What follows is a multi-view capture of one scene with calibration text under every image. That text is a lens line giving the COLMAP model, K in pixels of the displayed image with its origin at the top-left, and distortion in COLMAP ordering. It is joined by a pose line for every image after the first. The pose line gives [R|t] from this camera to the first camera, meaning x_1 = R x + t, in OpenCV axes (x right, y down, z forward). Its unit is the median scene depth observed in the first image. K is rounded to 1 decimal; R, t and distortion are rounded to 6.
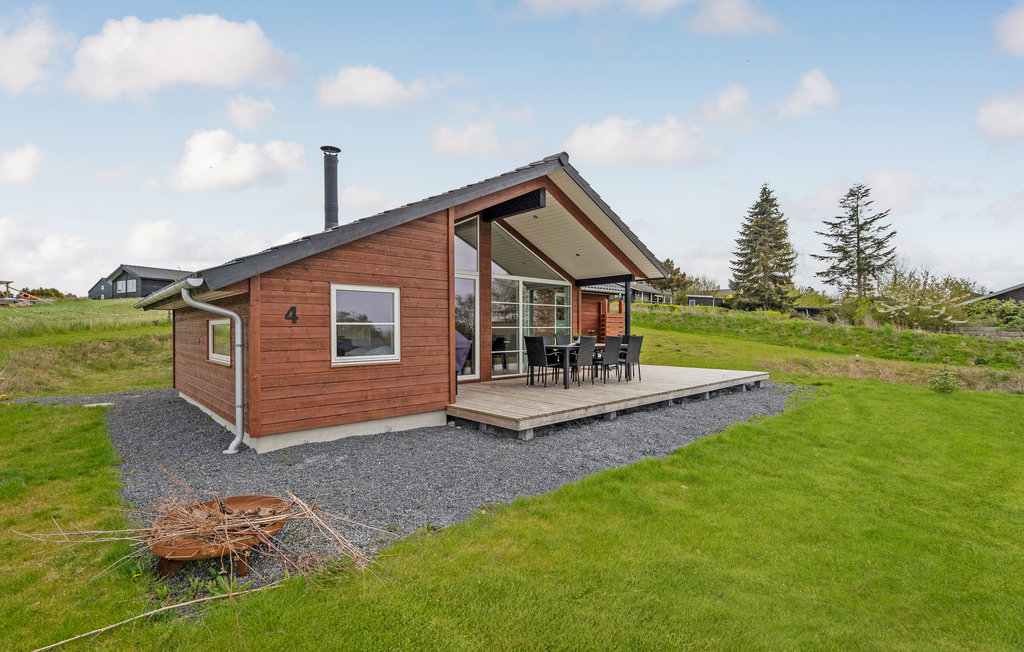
lens RADIAL K [[445.7, 0, 513.4], [0, 445.7, 351.6], [0, 0, 1]] dist [-0.000585, 0.000124]
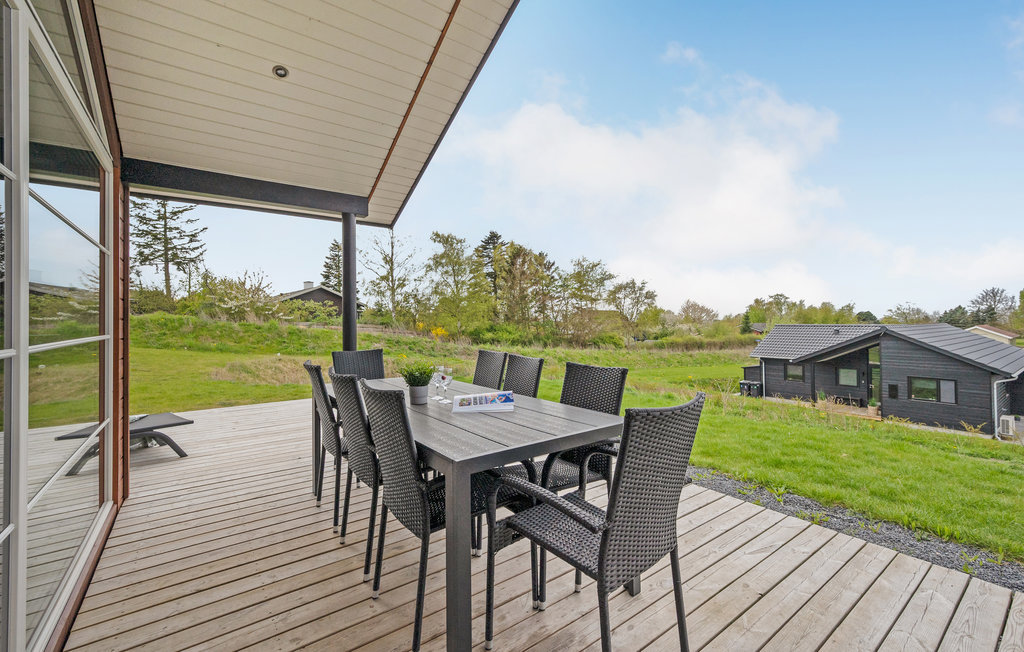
lens RADIAL K [[426.8, 0, 512.0], [0, 426.8, 326.0], [0, 0, 1]] dist [0.000294, -0.000020]
pose [[0.113539, -0.012482, 0.993455, -0.026547], [0.056397, 0.998390, 0.006099, -0.014349], [-0.991932, 0.055336, 0.114060, 0.219110]]
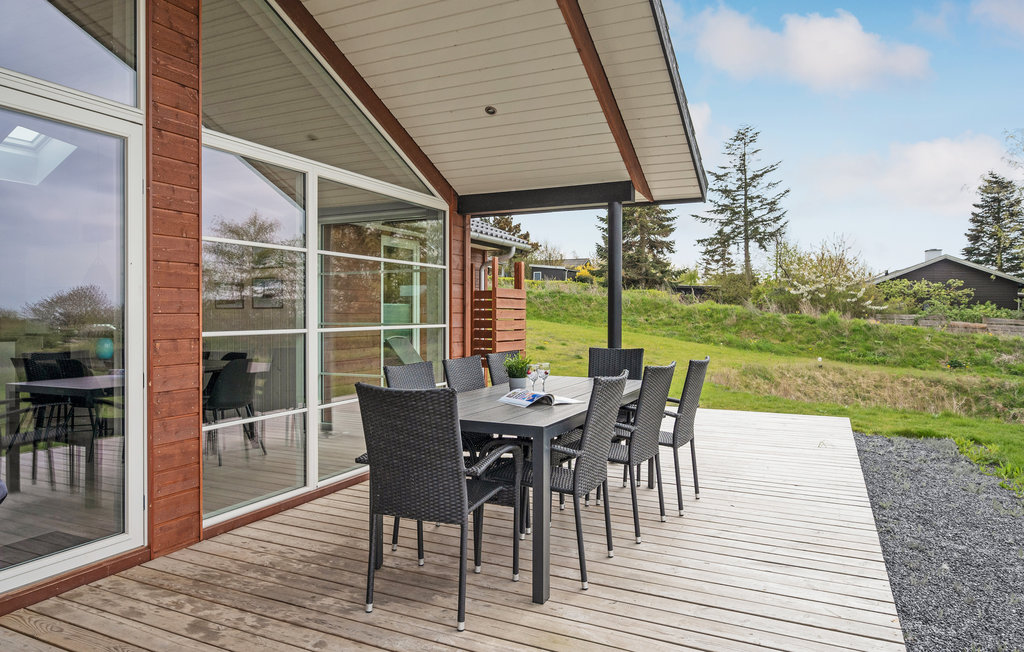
lens RADIAL K [[644.8, 0, 512.0], [0, 644.8, 326.0], [0, 0, 1]] dist [0.001138, 0.000756]
pose [[0.928955, -0.004293, 0.370167, -0.004941], [0.014852, 0.999560, -0.025681, -0.011681], [-0.369894, 0.029355, 0.928610, 0.145111]]
